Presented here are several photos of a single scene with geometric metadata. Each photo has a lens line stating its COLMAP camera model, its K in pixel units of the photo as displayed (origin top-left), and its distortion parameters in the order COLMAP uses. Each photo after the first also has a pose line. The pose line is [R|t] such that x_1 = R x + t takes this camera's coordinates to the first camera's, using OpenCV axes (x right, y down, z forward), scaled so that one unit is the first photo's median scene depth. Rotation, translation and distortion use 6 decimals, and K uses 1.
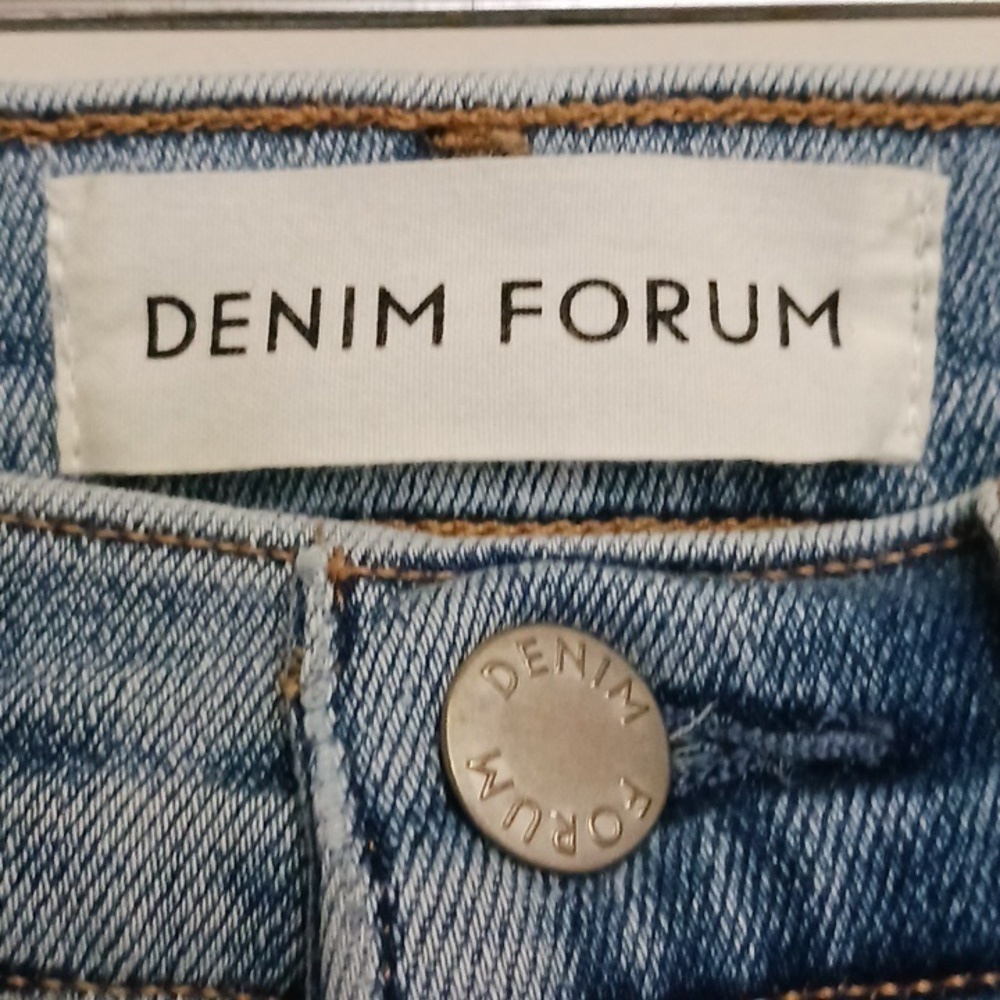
lens RADIAL K [[1843.6, 0, 500.0], [0, 1843.6, 500.0], [0, 0, 1]] dist [0.166488, -0.334856]
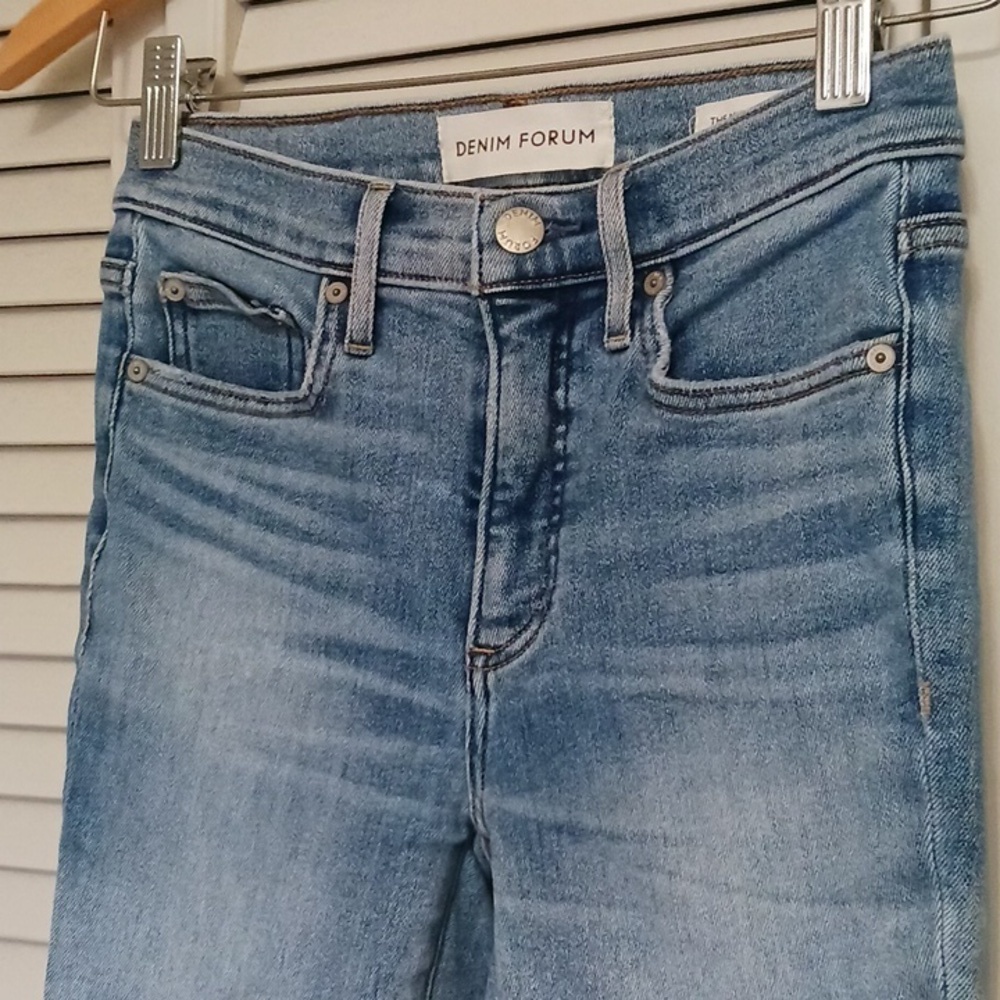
lens RADIAL K [[1843.6, 0, 500.0], [0, 1843.6, 500.0], [0, 0, 1]] dist [0.166488, -0.334856]
pose [[0.897725, 0.011164, -0.440415, 2.004009], [0.046157, 0.991794, 0.119225, 0.234087], [0.438132, -0.127359, 0.889843, -3.259636]]
